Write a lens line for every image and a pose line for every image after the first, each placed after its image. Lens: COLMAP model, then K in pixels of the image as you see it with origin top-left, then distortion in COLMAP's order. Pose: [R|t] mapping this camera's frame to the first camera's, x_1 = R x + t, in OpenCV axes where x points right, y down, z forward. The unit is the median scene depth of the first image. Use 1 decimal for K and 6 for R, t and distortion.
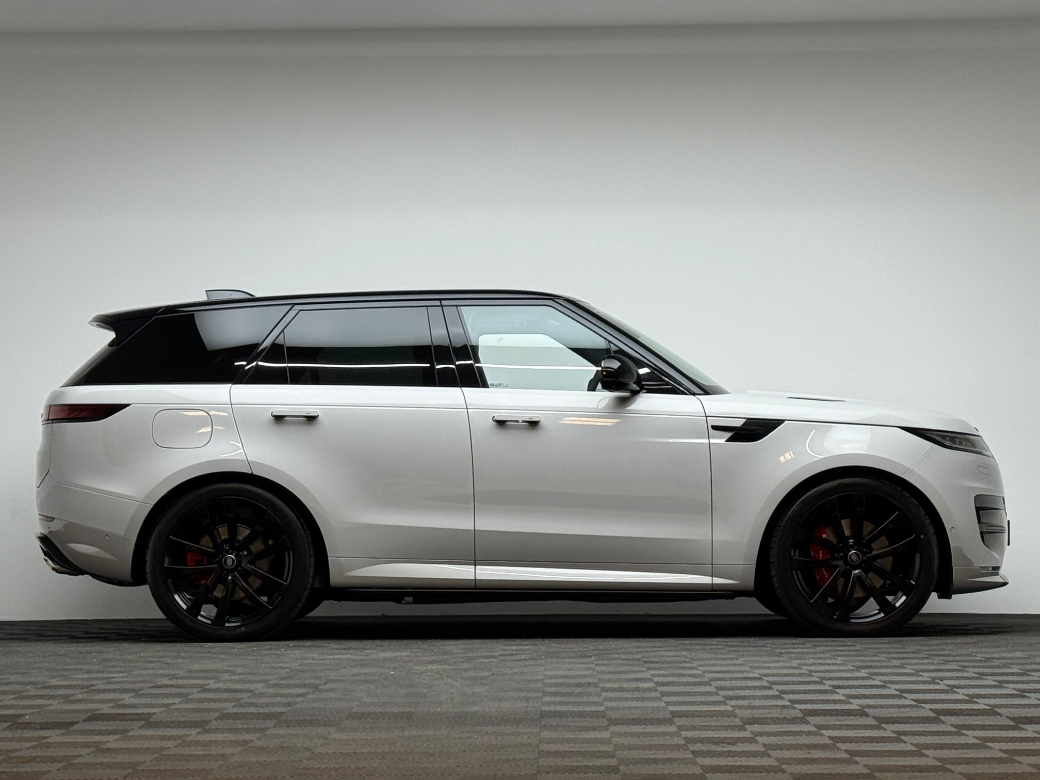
lens RADIAL K [[2465.0, 0, 518.3], [0, 2465.0, 397.6], [0, 0, 1]] dist [0.142186, 0.000000]
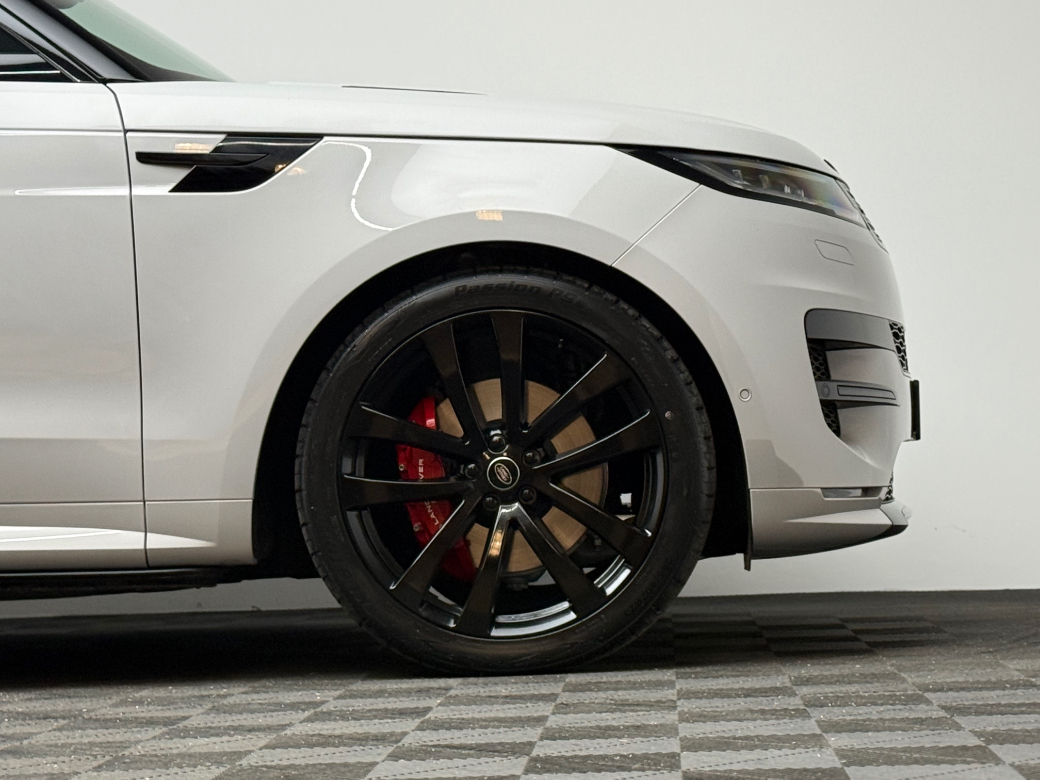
lens RADIAL K [[2465.0, 0, 521.7], [0, 2465.0, 389.8], [0, 0, 1]] dist [0.142186, 0.000000]
pose [[0.998471, -0.028717, -0.047230, 0.155971], [0.029250, 0.999516, 0.010626, 0.046454], [0.046902, -0.011991, 0.998828, 0.595713]]
